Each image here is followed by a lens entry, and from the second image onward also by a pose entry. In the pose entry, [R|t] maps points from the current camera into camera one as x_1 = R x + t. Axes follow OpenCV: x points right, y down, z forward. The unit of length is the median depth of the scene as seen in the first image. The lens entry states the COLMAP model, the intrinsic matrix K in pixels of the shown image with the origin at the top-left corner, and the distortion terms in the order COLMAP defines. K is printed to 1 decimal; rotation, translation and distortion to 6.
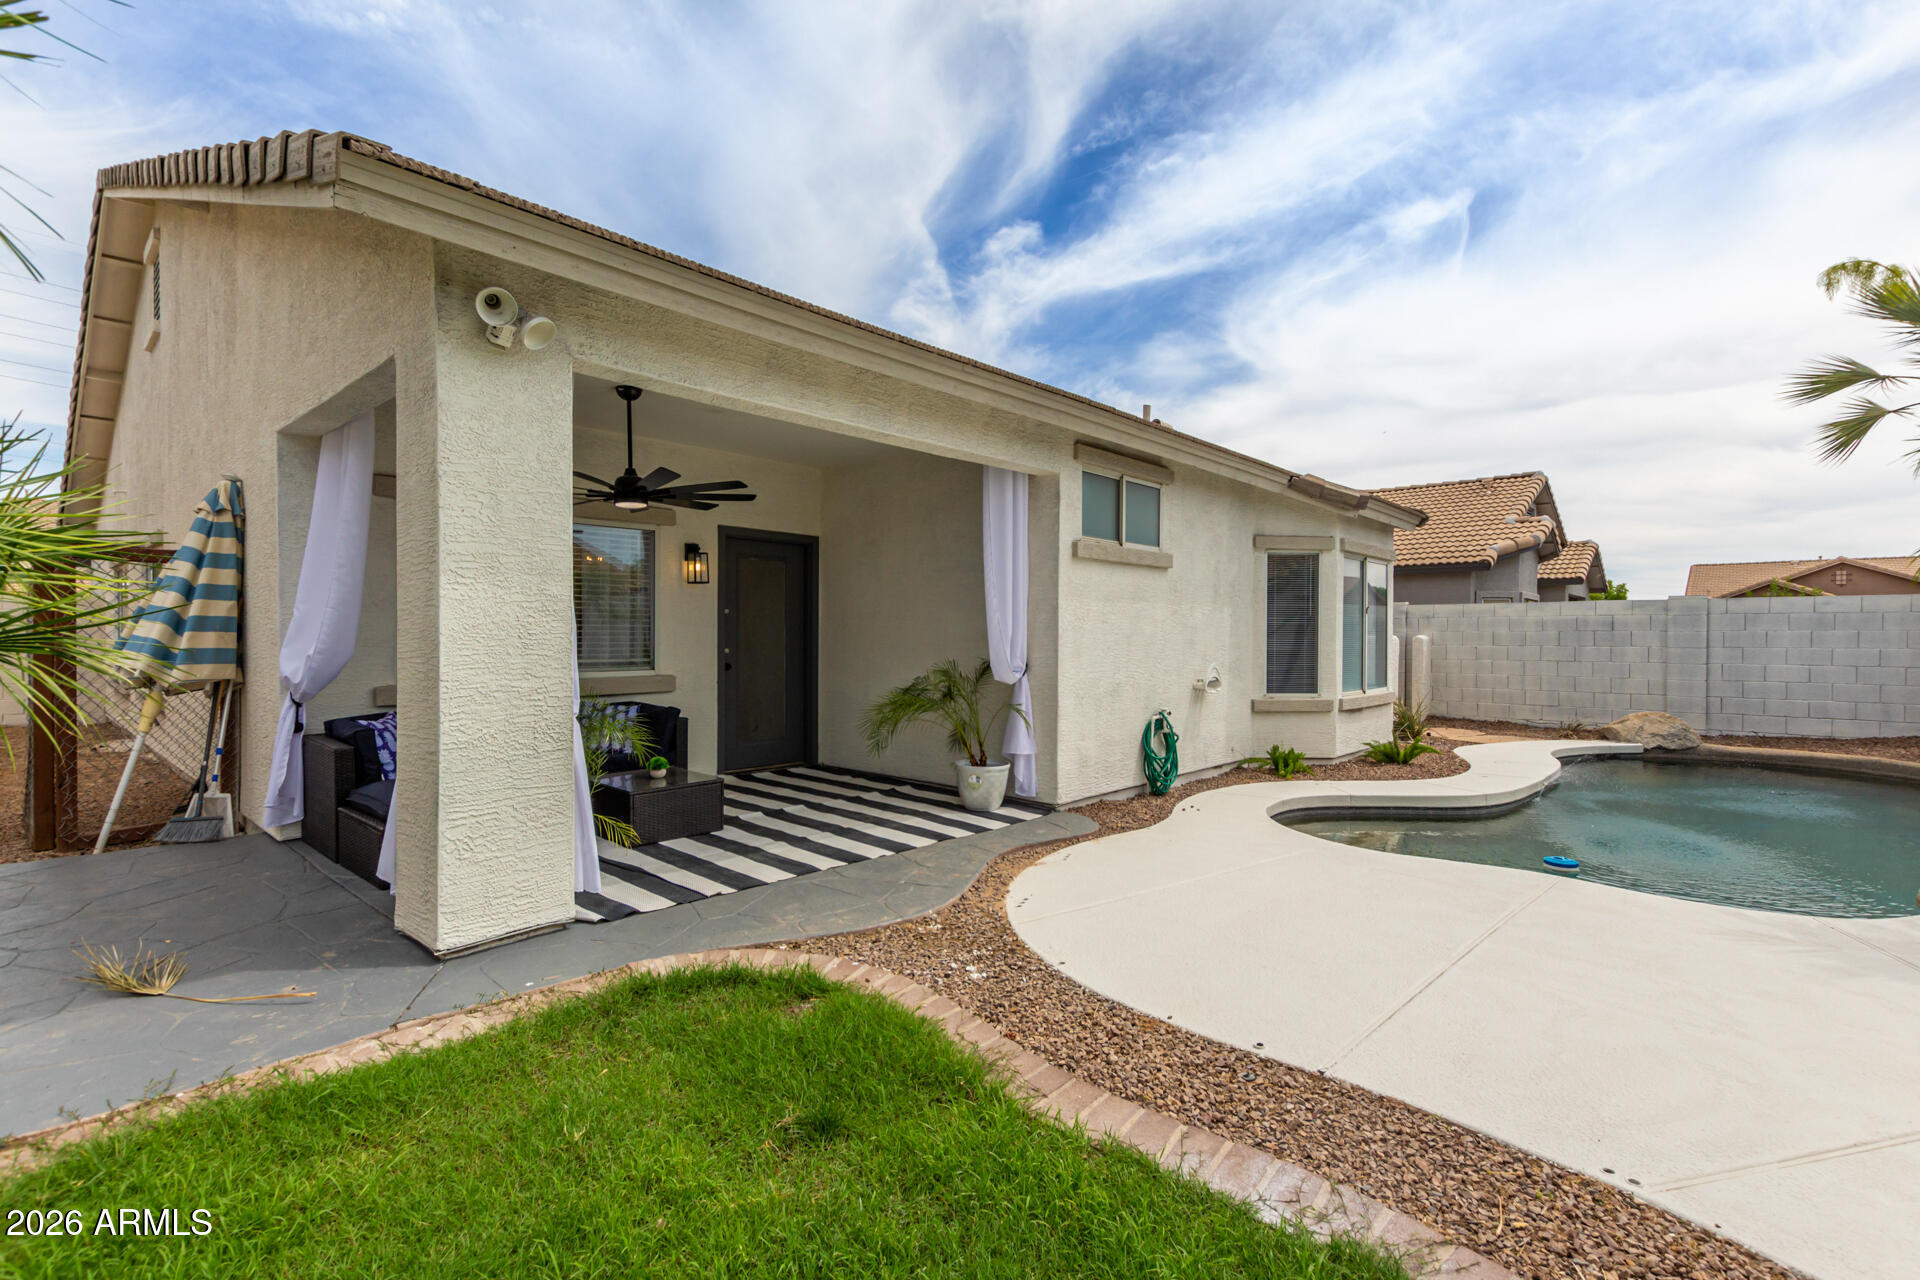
lens RADIAL K [[875.7, 0, 974.6], [0, 875.7, 643.3], [0, 0, 1]] dist [0.000408, -0.002618]
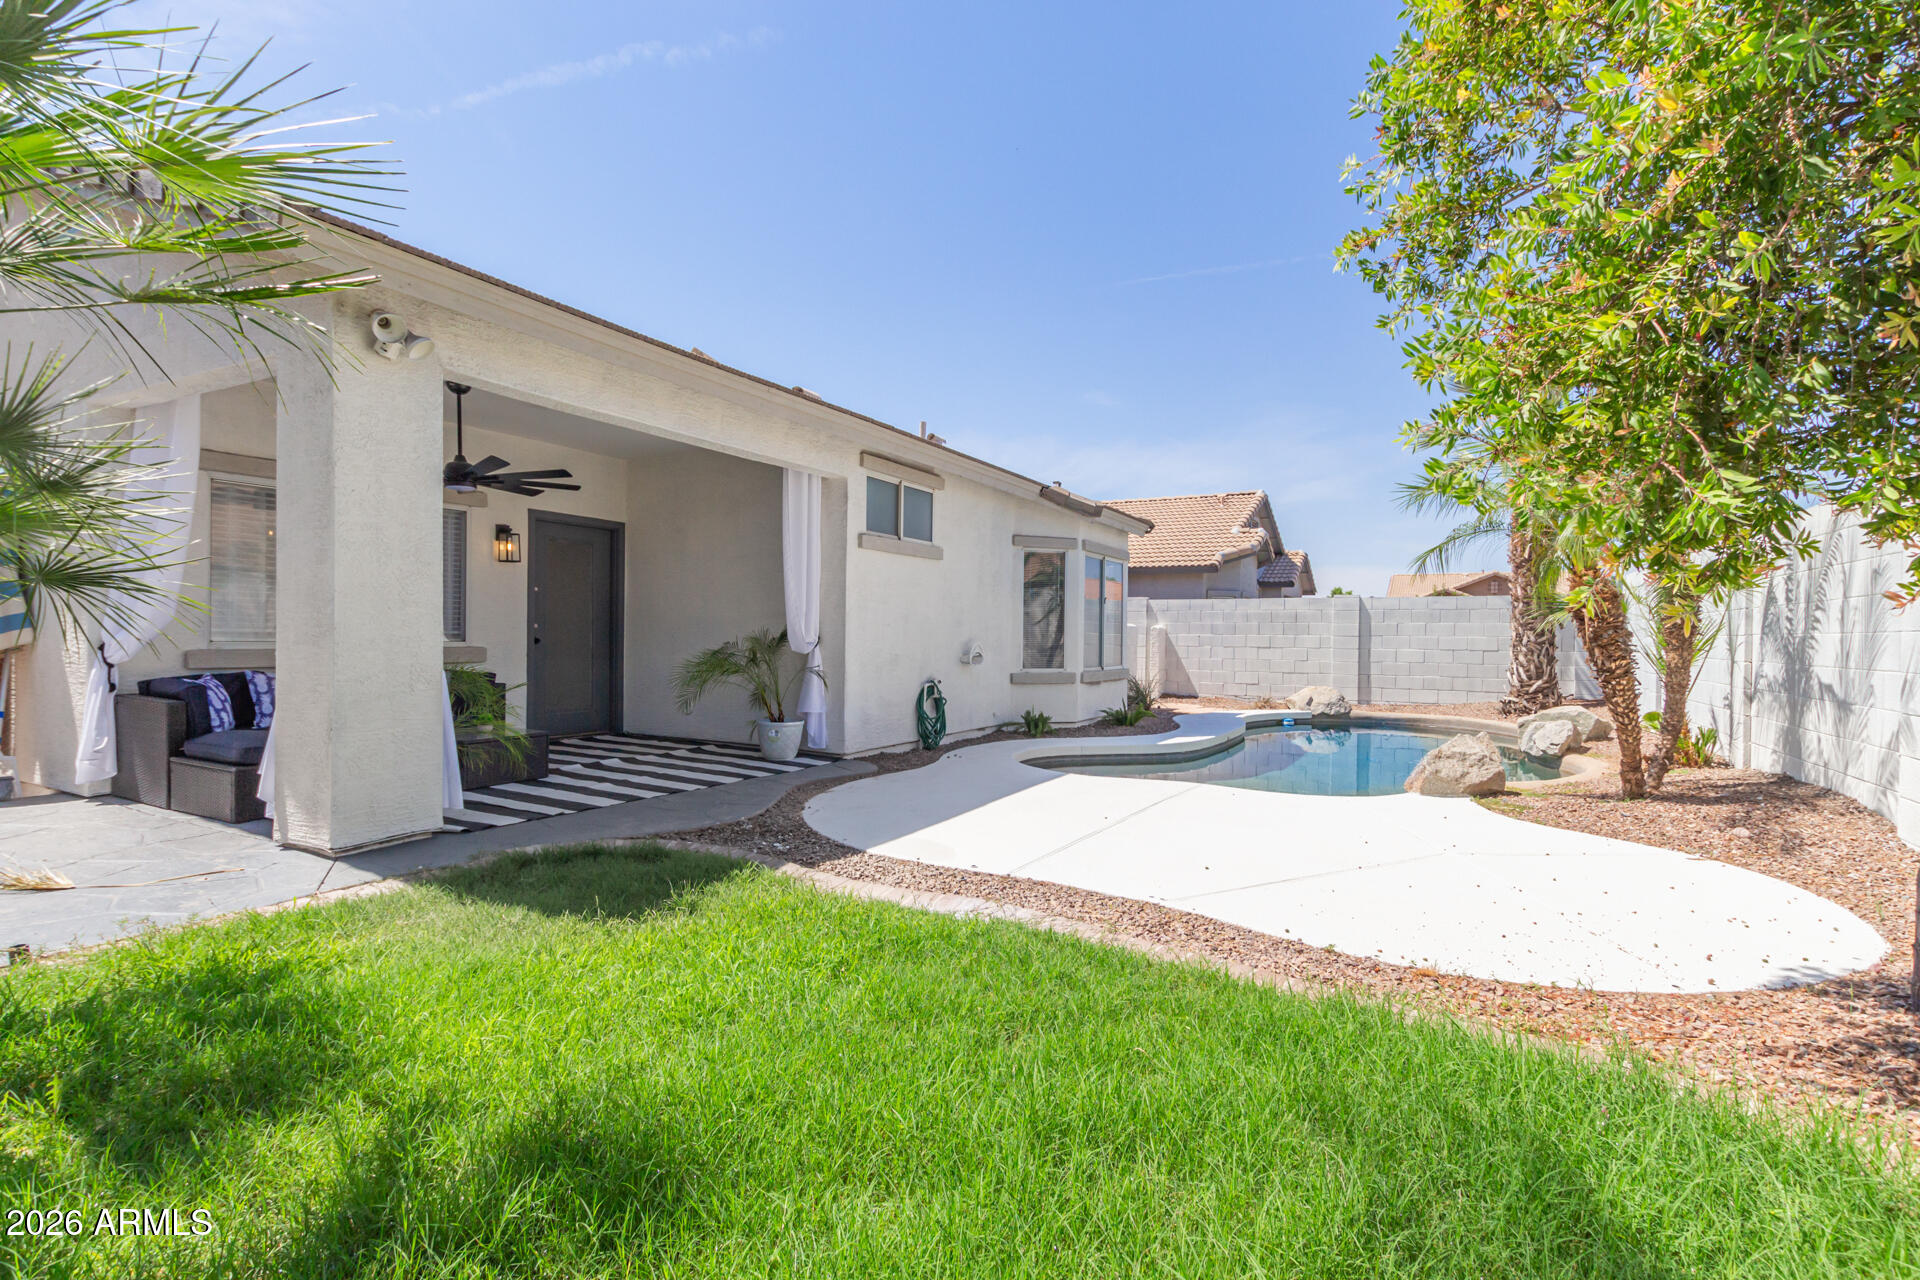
lens RADIAL K [[875.7, 0, 970.9], [0, 875.7, 627.1], [0, 0, 1]] dist [0.000408, -0.002618]
pose [[0.972700, 0.009547, 0.231869, -0.014674], [-0.006617, 0.999888, -0.013409, 0.024142], [-0.231971, 0.011508, 0.972655, -0.191061]]
